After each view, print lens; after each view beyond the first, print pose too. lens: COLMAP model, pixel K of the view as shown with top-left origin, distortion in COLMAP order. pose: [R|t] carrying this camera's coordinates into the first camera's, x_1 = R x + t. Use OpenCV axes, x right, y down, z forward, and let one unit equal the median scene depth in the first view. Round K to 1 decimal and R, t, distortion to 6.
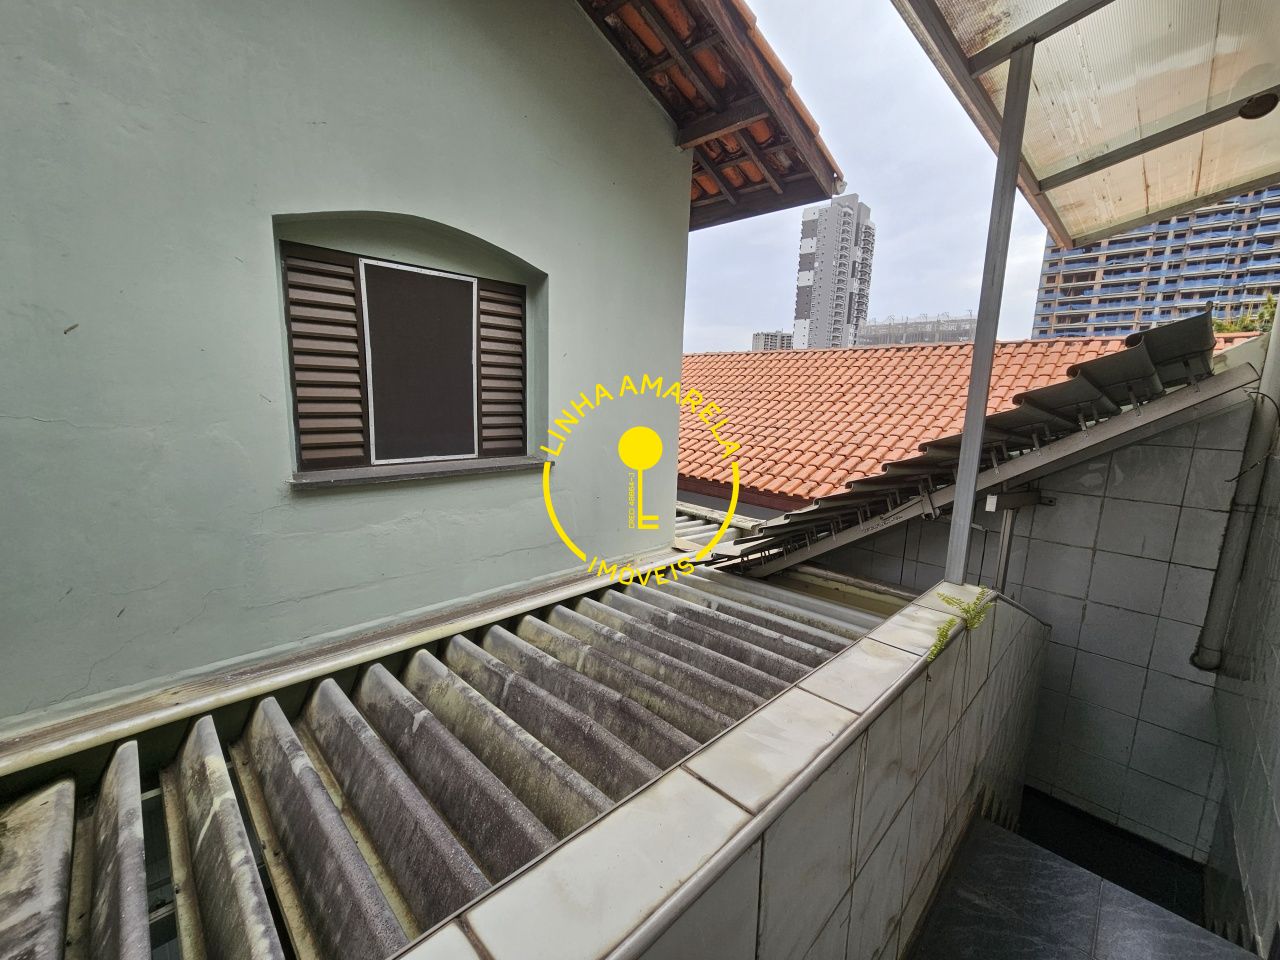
lens RADIAL K [[526.2, 0, 643.7], [0, 526.2, 484.0], [0, 0, 1]] dist [-0.000743, 0.002048]
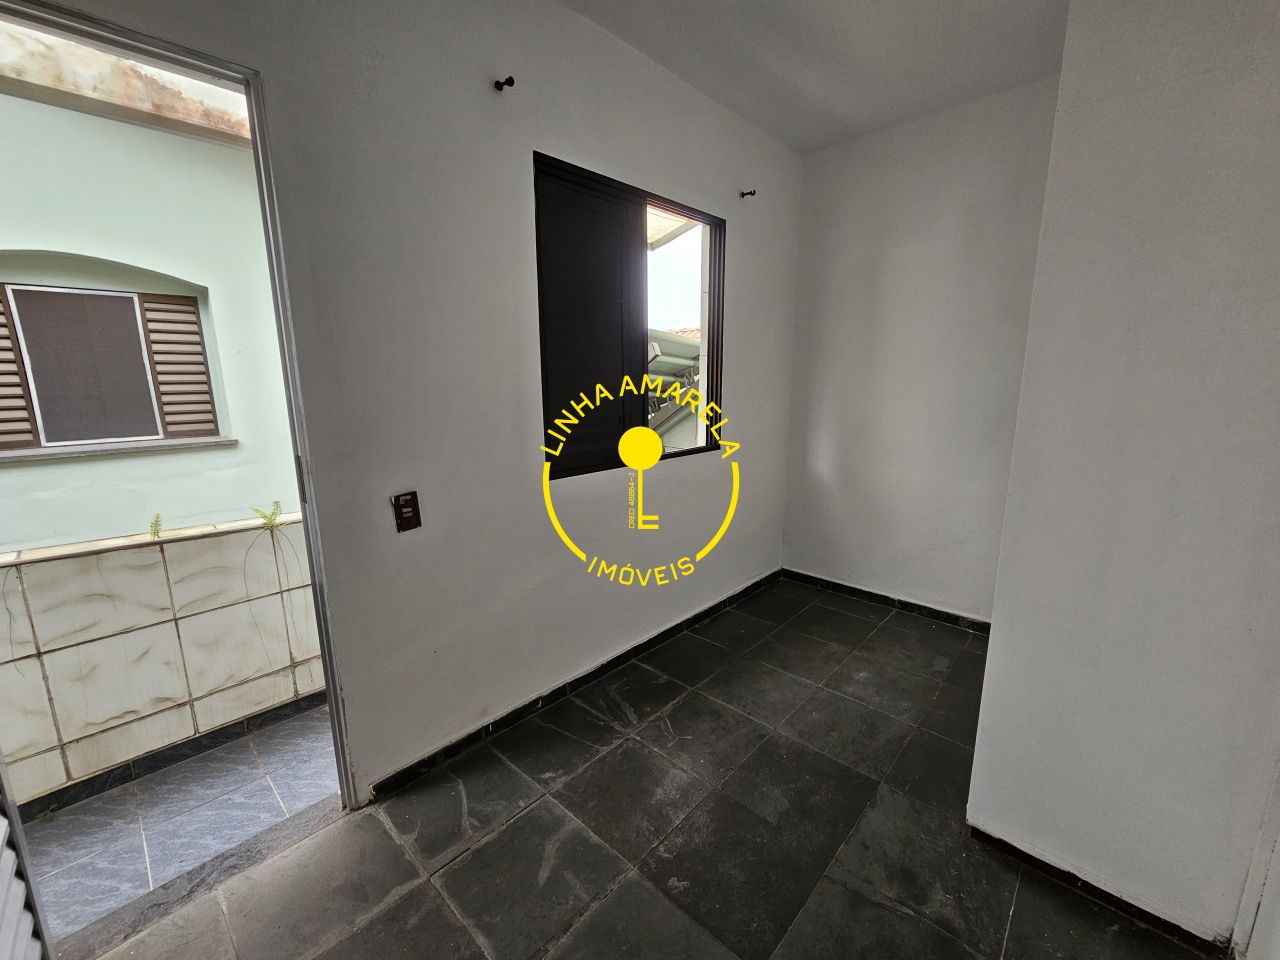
lens RADIAL K [[526.2, 0, 635.2], [0, 526.2, 479.2], [0, 0, 1]] dist [-0.000743, 0.002048]
pose [[0.999291, -0.036285, 0.010015, 0.823555], [0.035964, 0.998884, 0.030601, 0.050750], [-0.011115, -0.030219, 0.999481, -0.269614]]
